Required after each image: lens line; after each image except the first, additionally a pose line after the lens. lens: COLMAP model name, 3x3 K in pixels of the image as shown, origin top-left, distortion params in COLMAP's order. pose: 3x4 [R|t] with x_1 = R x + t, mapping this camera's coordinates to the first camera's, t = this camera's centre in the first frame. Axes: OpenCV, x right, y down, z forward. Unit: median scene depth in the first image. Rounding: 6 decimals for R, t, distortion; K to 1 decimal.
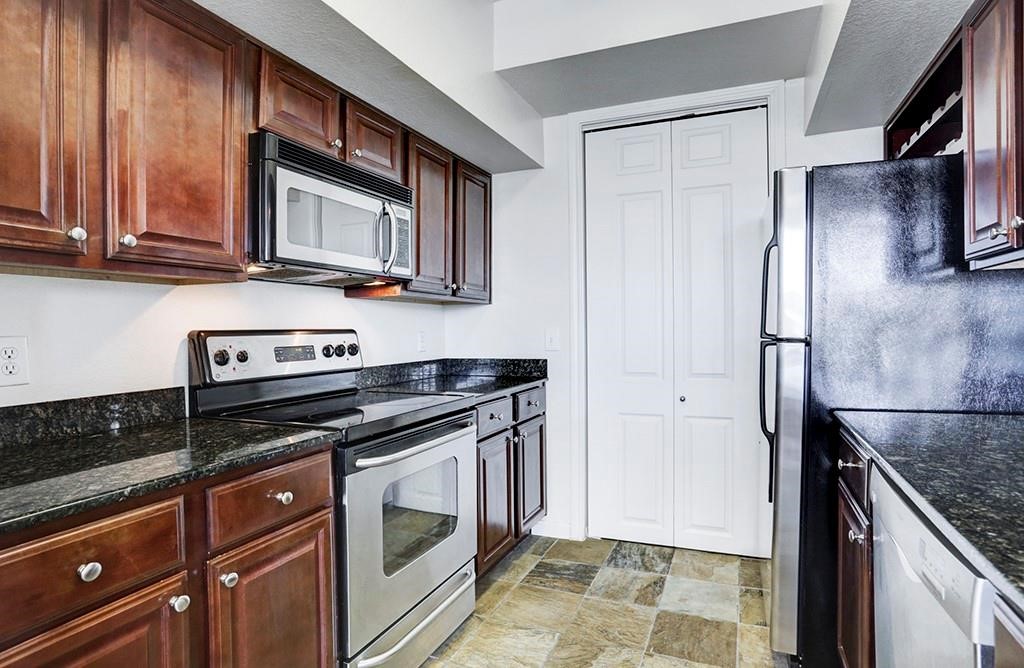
lens RADIAL K [[521.5, 0, 513.1], [0, 521.5, 319.2], [0, 0, 1]] dist [-0.045640, 0.000196]
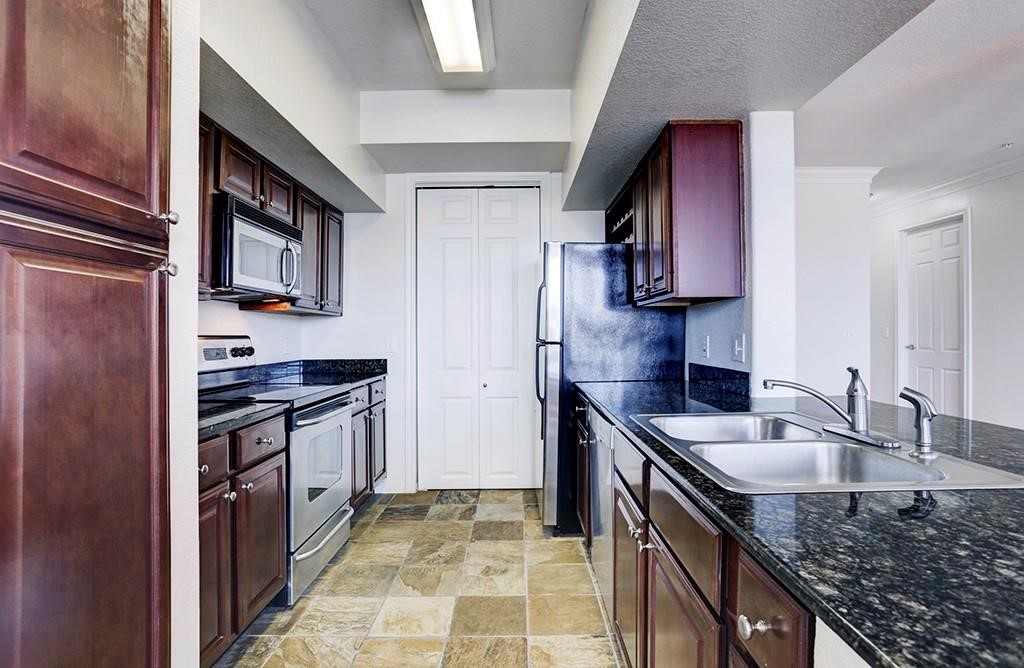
lens RADIAL K [[544.3, 0, 509.1], [0, 544.3, 333.4], [0, 0, 1]] dist [-0.050661, 0.001210]
pose [[0.918402, 0.005629, 0.395608, -0.237941], [-0.010366, 0.999898, 0.009837, -0.004875], [-0.395512, -0.013135, 0.918367, -0.462847]]
